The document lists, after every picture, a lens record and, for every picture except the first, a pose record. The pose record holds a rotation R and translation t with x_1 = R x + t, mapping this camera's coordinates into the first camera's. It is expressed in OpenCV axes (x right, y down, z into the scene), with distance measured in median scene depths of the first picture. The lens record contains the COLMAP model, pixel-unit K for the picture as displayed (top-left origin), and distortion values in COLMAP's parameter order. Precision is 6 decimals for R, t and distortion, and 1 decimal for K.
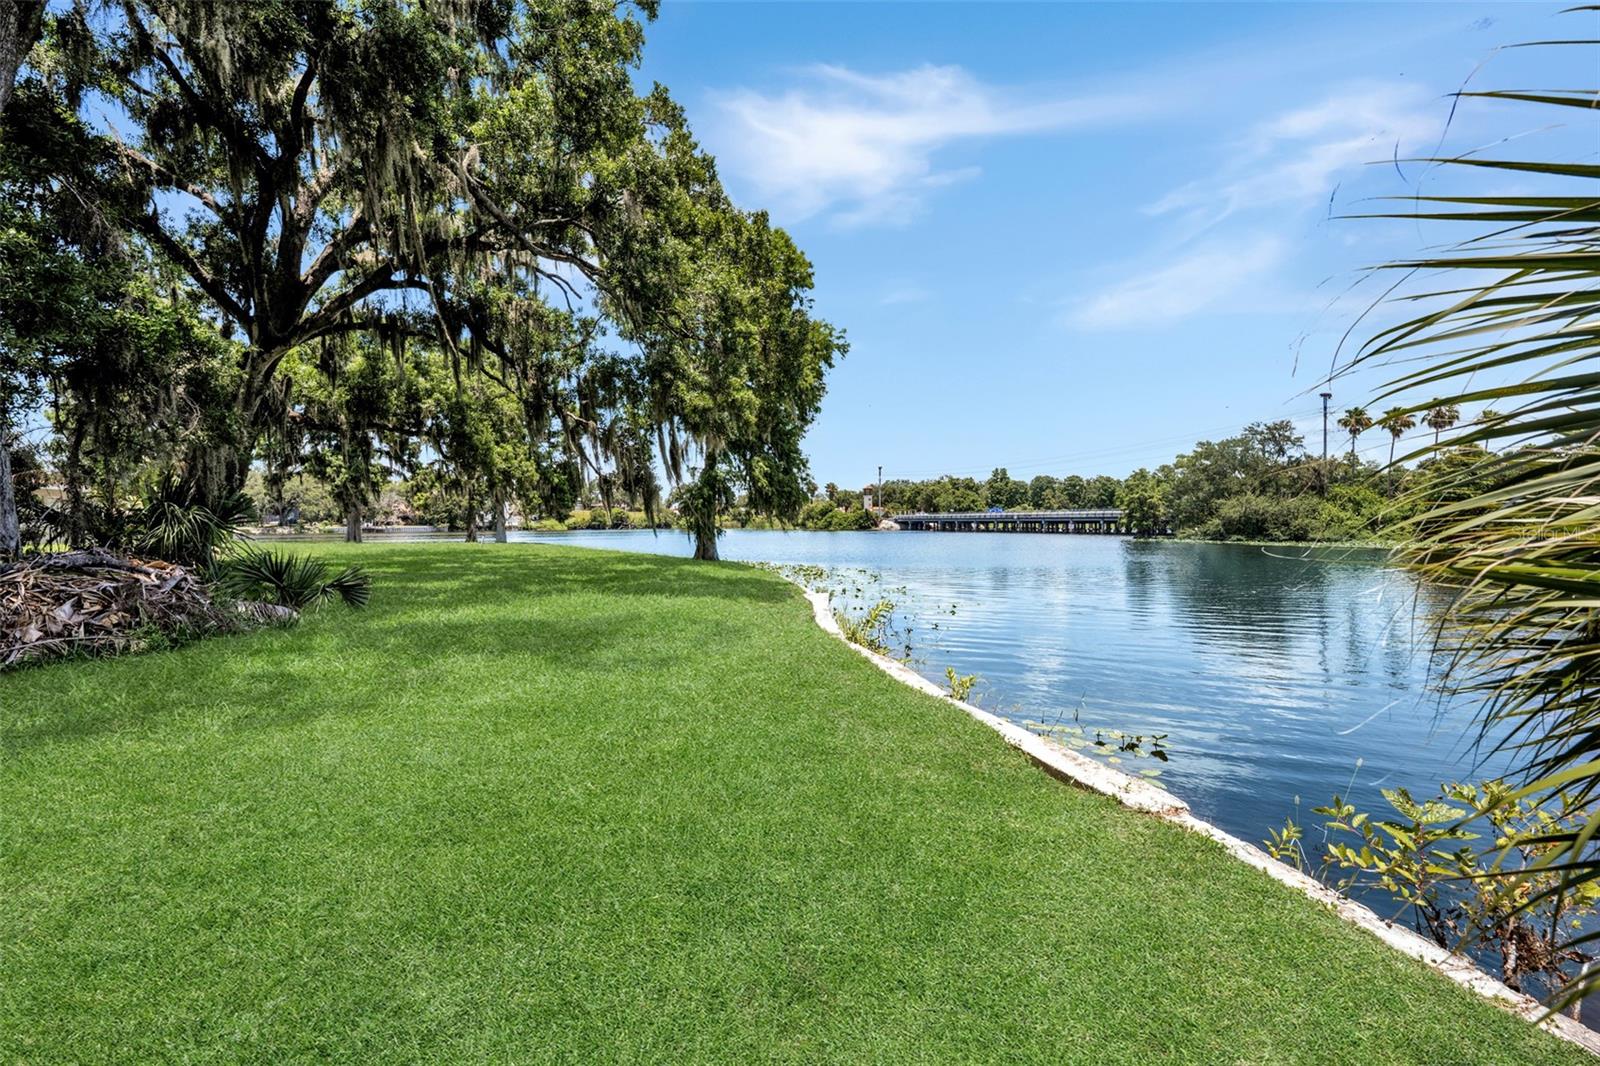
lens RADIAL K [[640.9, 0, 788.8], [0, 640.9, 531.1], [0, 0, 1]] dist [-0.001764, -0.000136]
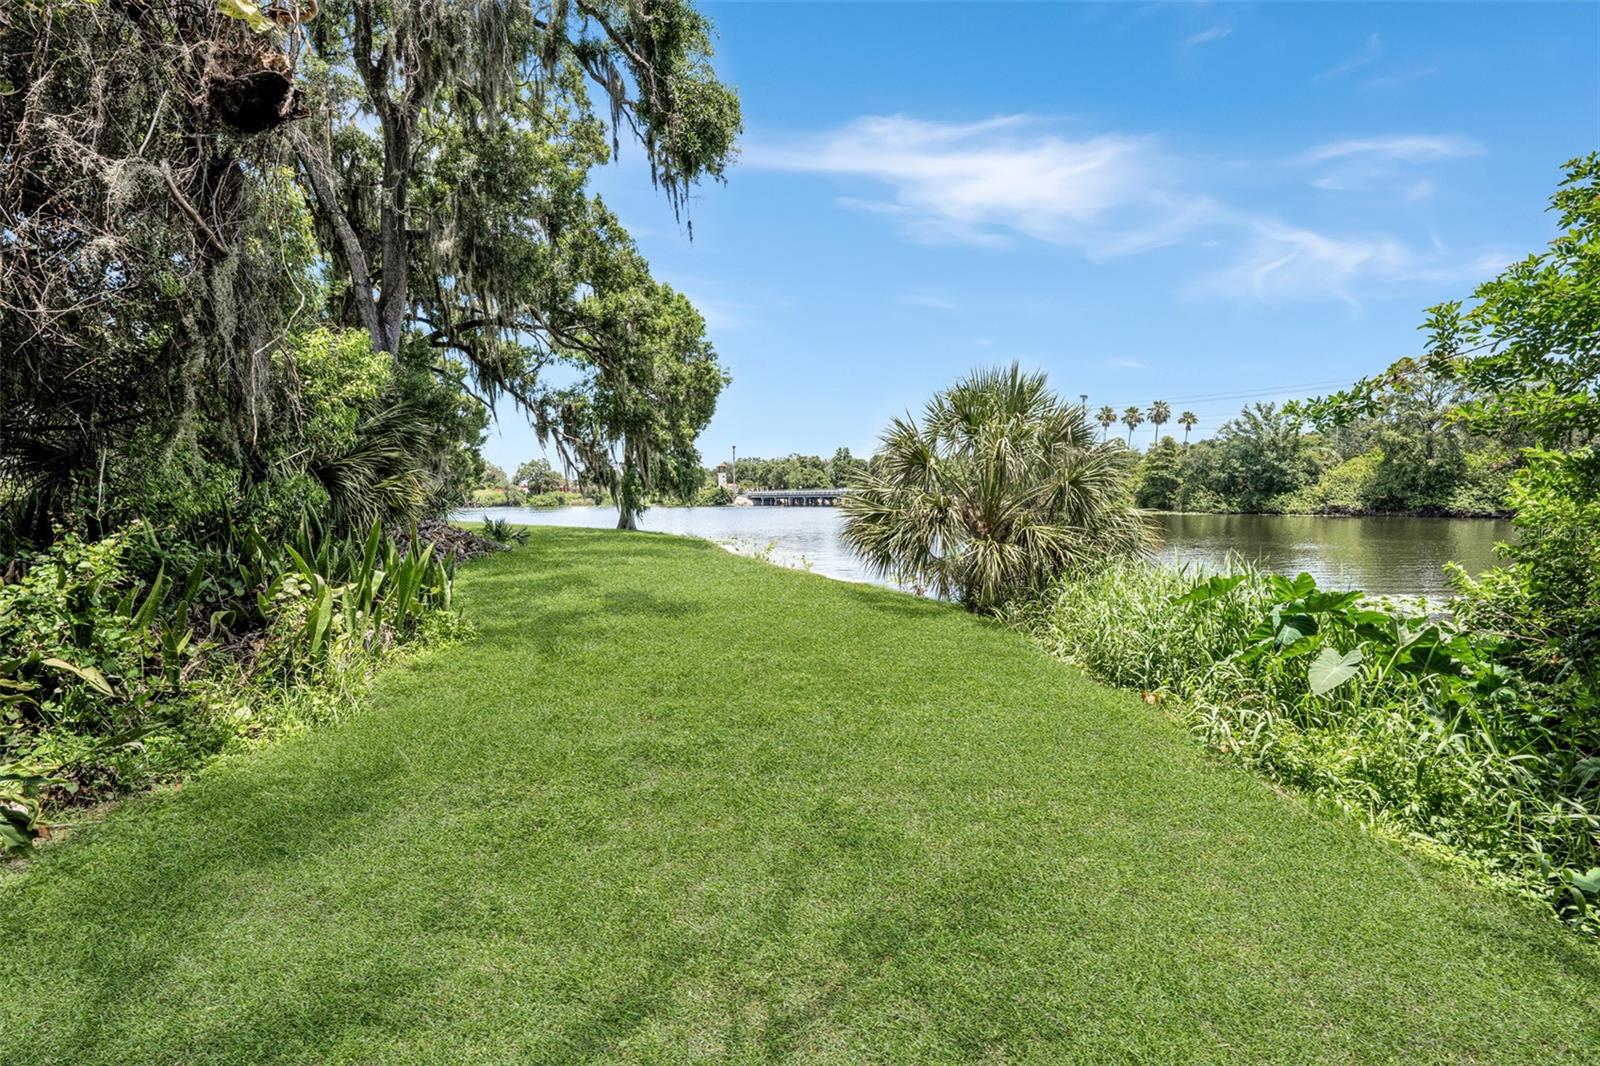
lens RADIAL K [[640.9, 0, 788.8], [0, 640.9, 531.1], [0, 0, 1]] dist [-0.001764, -0.000136]
pose [[0.973345, -0.019177, 0.228542, -0.017710], [0.010632, 0.999200, 0.038561, 0.000015], [-0.229098, -0.035103, 0.972770, -0.068473]]
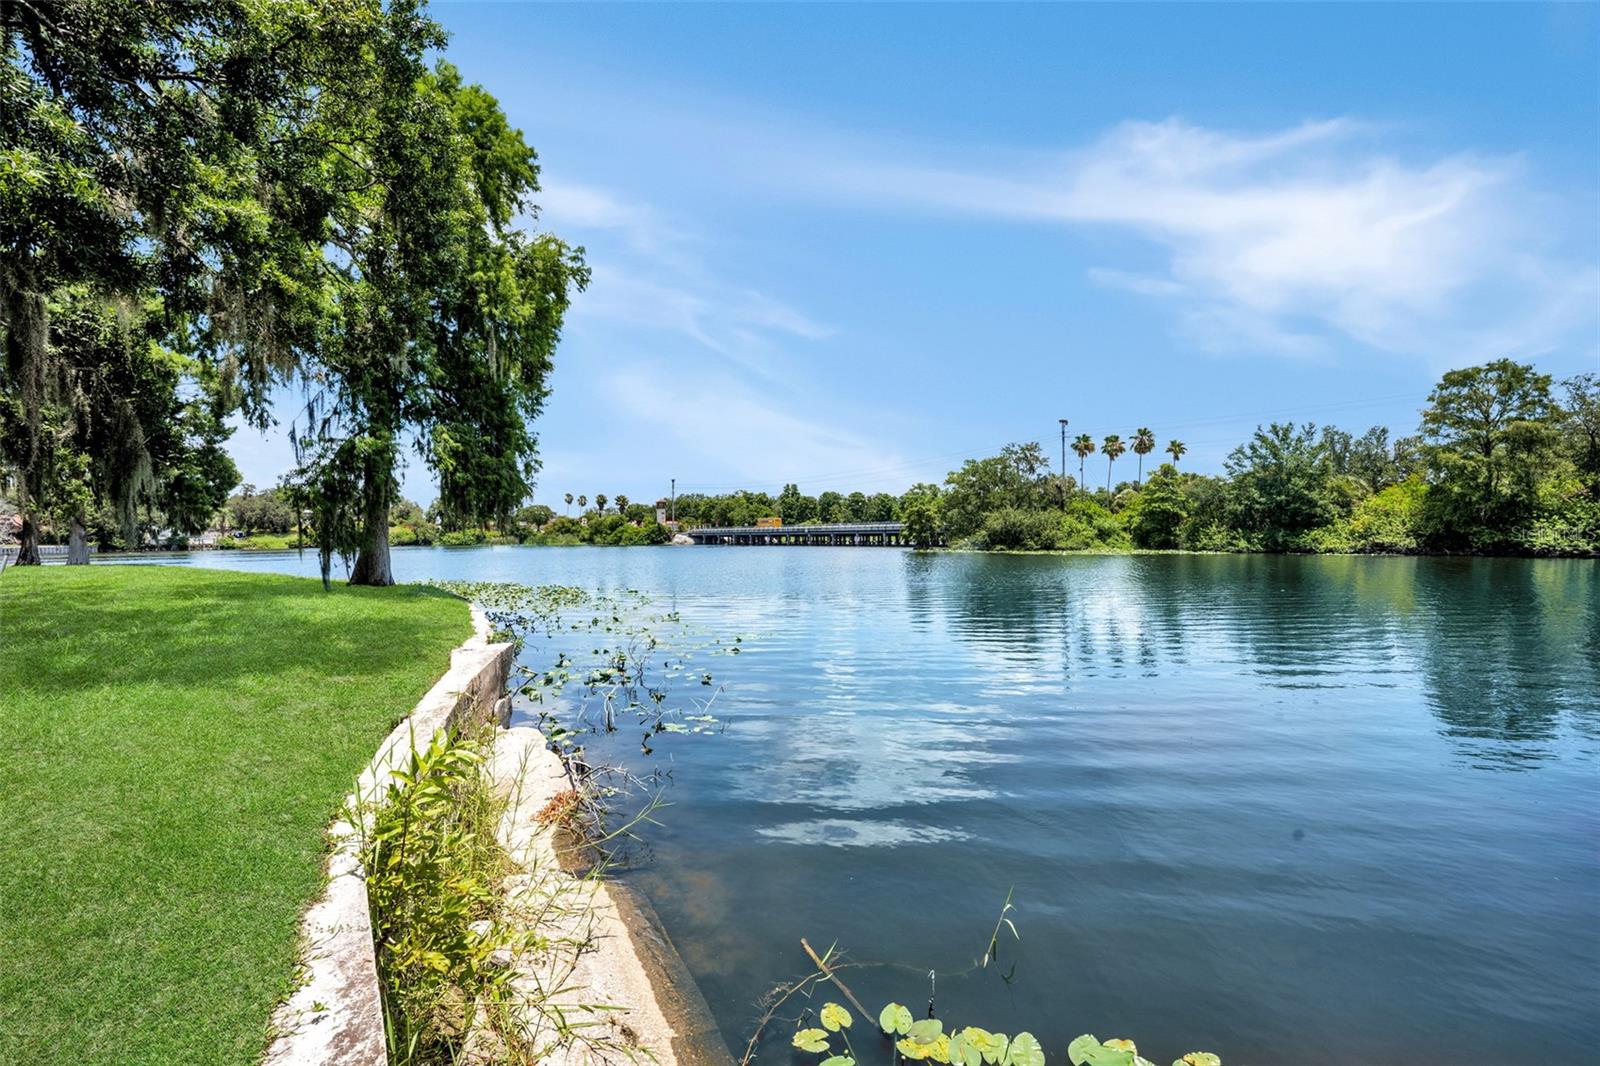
lens RADIAL K [[640.9, 0, 788.8], [0, 640.9, 531.1], [0, 0, 1]] dist [-0.001764, -0.000136]
pose [[0.950983, -0.003426, 0.309223, 0.013064], [0.010840, 0.999693, -0.022262, 0.001499], [-0.309052, 0.024523, 0.950729, 0.043180]]
